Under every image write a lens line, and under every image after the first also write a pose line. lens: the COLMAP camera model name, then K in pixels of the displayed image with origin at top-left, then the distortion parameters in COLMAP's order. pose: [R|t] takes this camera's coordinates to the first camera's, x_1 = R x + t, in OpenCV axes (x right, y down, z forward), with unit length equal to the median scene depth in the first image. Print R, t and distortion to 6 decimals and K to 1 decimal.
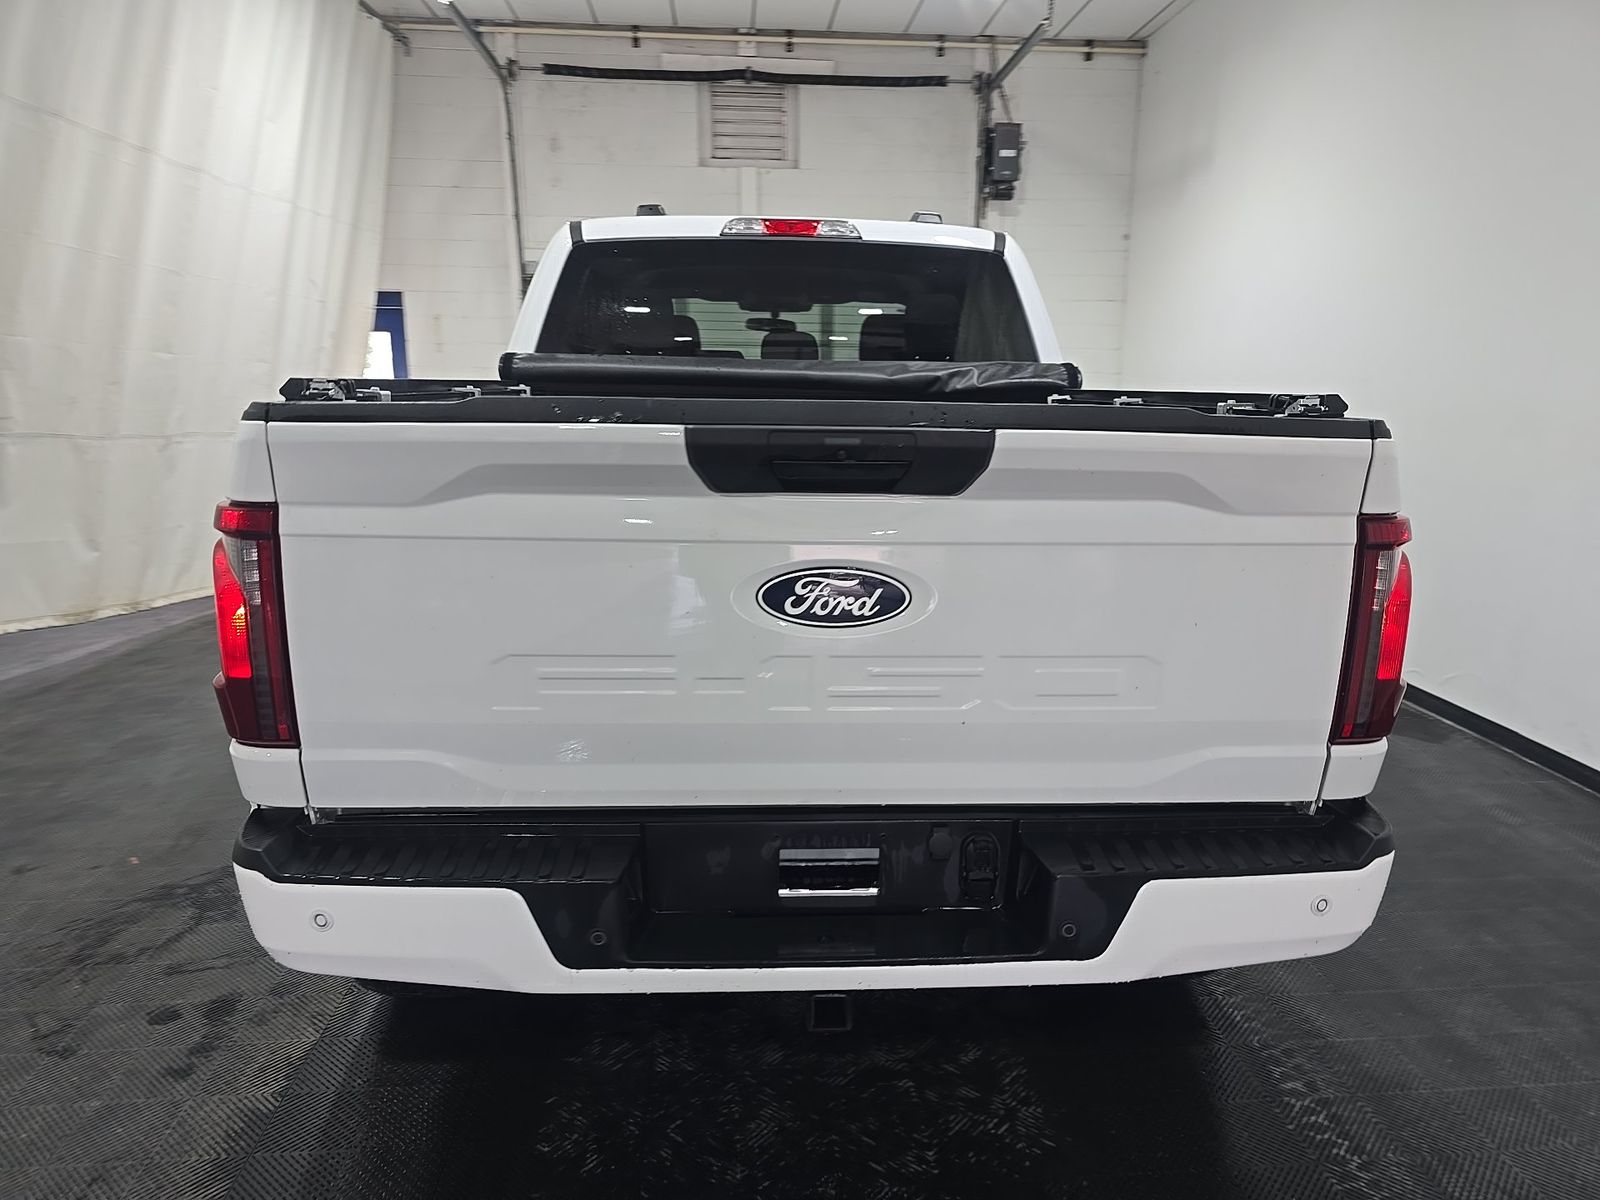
lens RADIAL K [[1091.0, 0, 813.4], [0, 1091.0, 606.2], [0, 0, 1]] dist [0.040649, -0.032897]
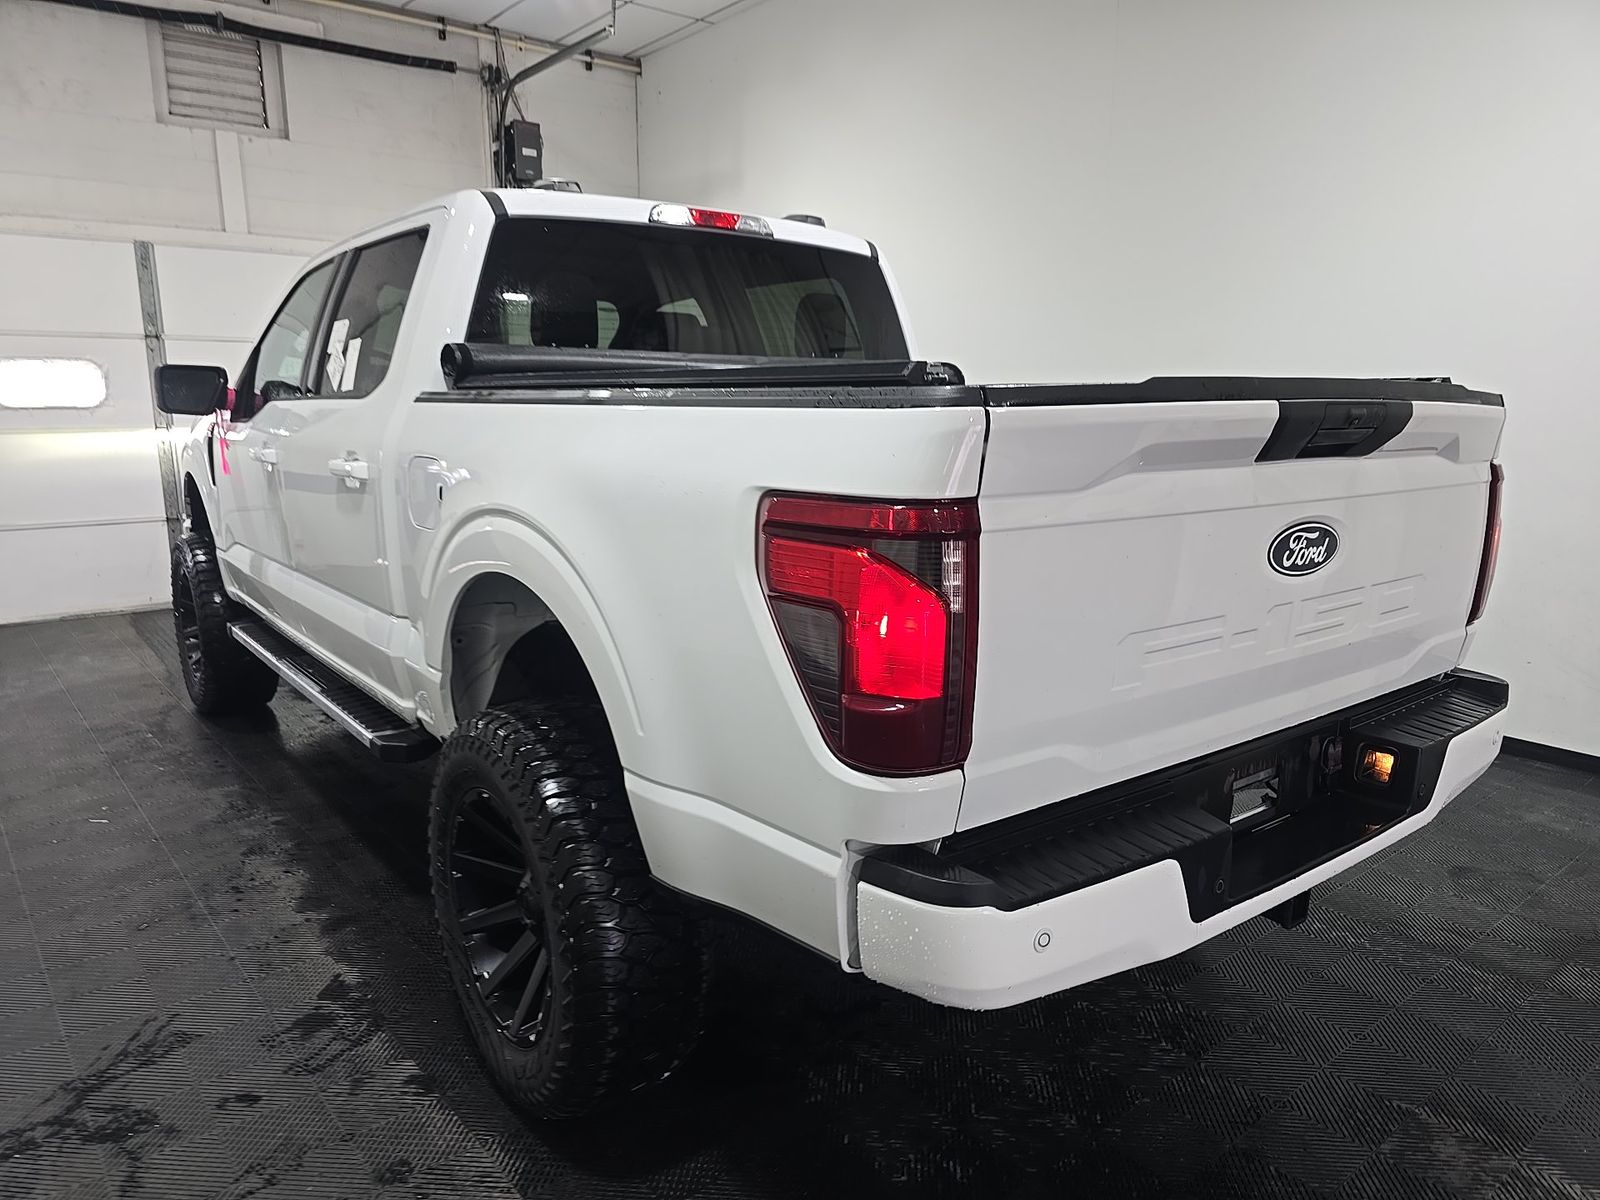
lens RADIAL K [[1091.0, 0, 830.3], [0, 1091.0, 607.6], [0, 0, 1]] dist [0.040649, -0.032897]
pose [[0.816460, -0.119451, 0.564912, -0.509013], [0.123509, 0.991852, 0.031221, -0.021494], [-0.564038, 0.044281, 0.824560, 0.151842]]
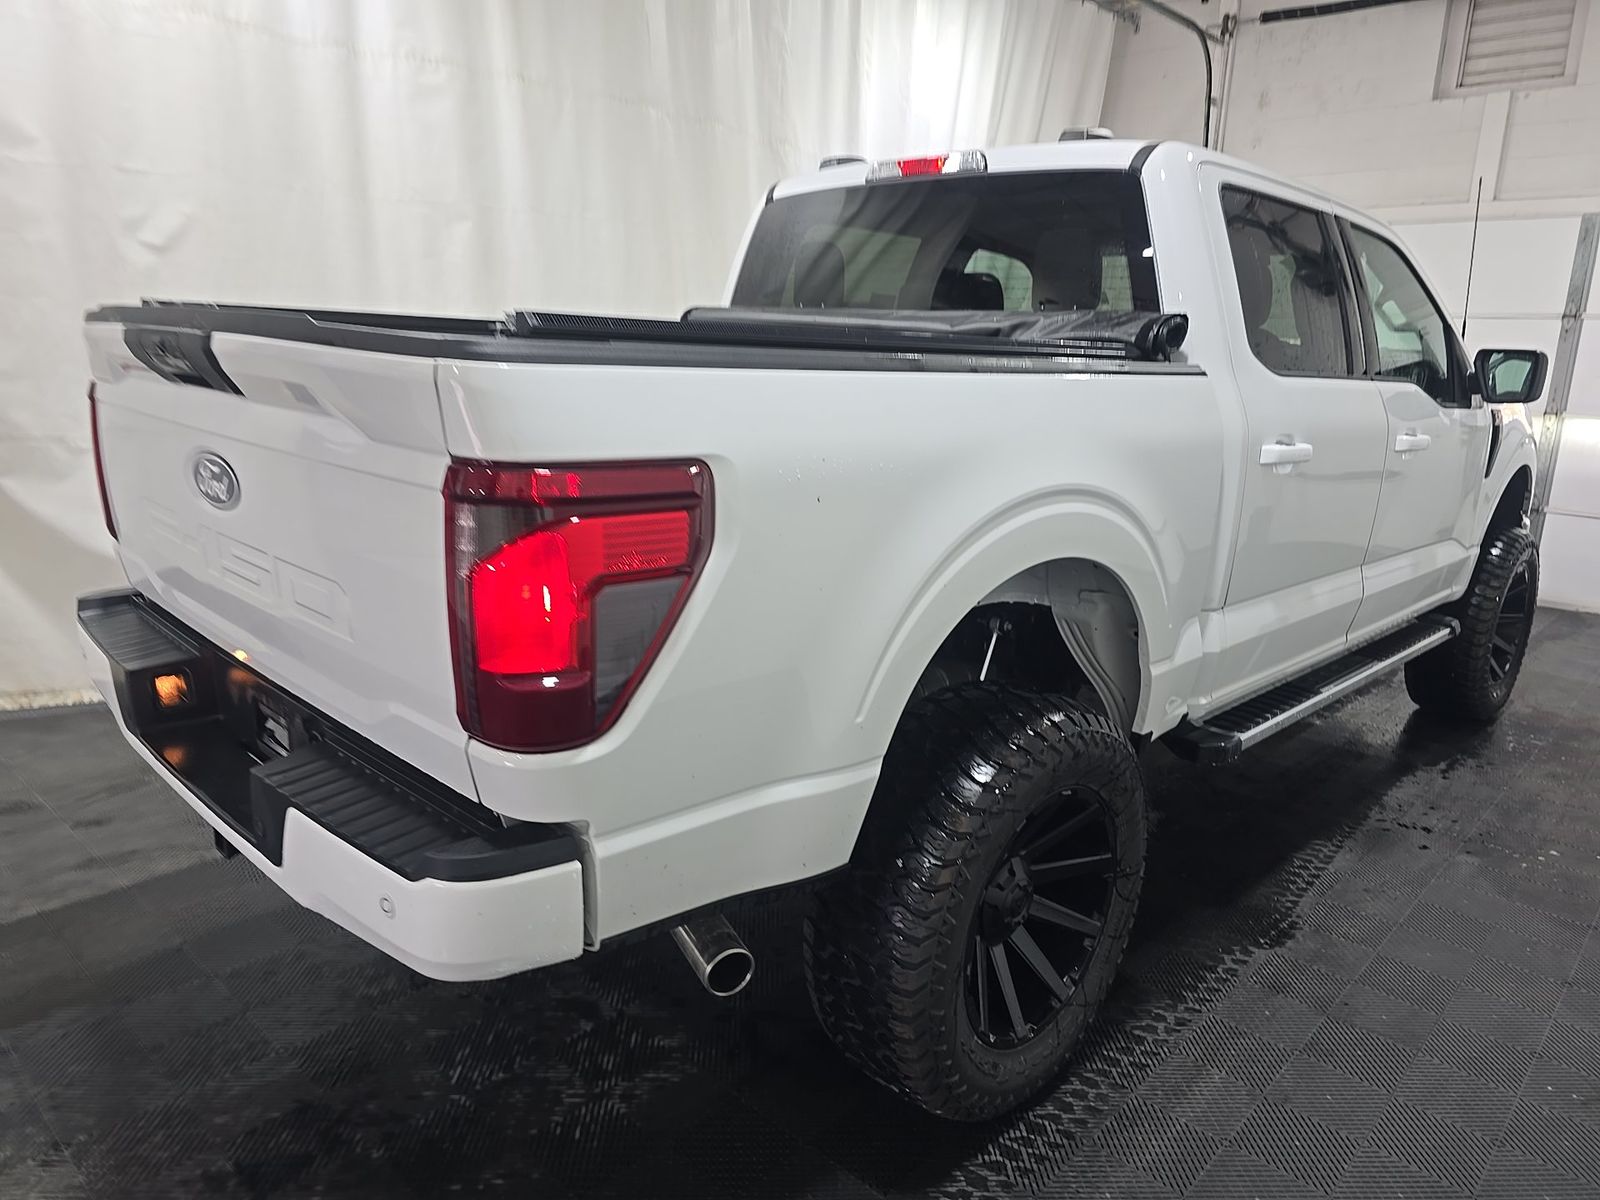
lens RADIAL K [[1091.0, 0, 811.7], [0, 1091.0, 607.6], [0, 0, 1]] dist [0.040649, -0.032897]
pose [[0.671565, 0.186808, -0.717009, 0.624763], [-0.180523, 0.979787, 0.086190, -0.043582], [0.718618, 0.071555, 0.691714, 0.311544]]
